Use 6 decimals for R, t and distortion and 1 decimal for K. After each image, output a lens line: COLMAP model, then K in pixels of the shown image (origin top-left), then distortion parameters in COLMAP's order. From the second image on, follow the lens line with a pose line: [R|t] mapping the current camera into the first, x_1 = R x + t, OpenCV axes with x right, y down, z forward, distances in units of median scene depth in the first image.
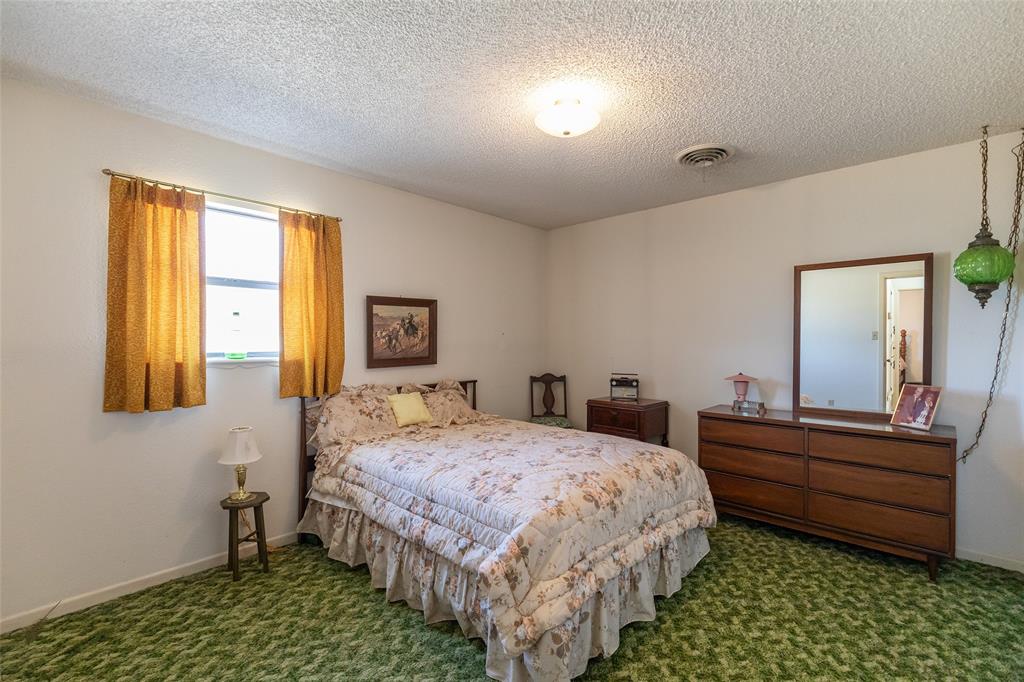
lens RADIAL K [[471.4, 0, 498.4], [0, 471.4, 341.4], [0, 0, 1]] dist [0.020145, -0.000493]
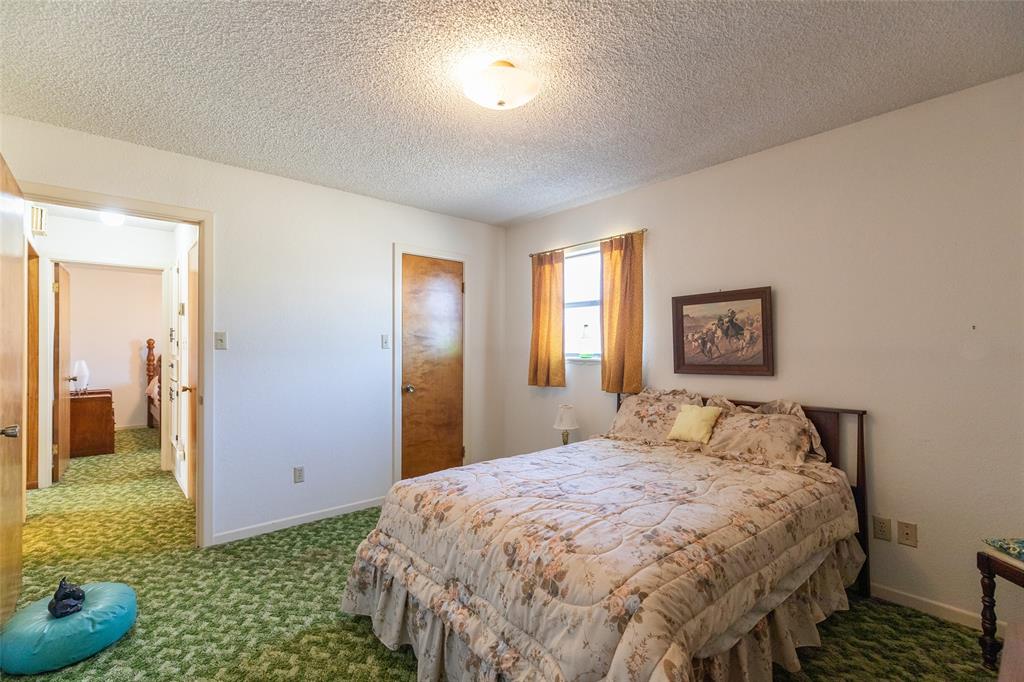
lens RADIAL K [[470.4, 0, 505.6], [0, 470.4, 346.5], [0, 0, 1]] dist [0.005074, 0.000741]
pose [[-0.104516, -0.004296, -0.994514, 0.854470], [0.000788, 0.999990, -0.004402, 0.008714], [0.994523, -0.001244, -0.104512, 0.912112]]
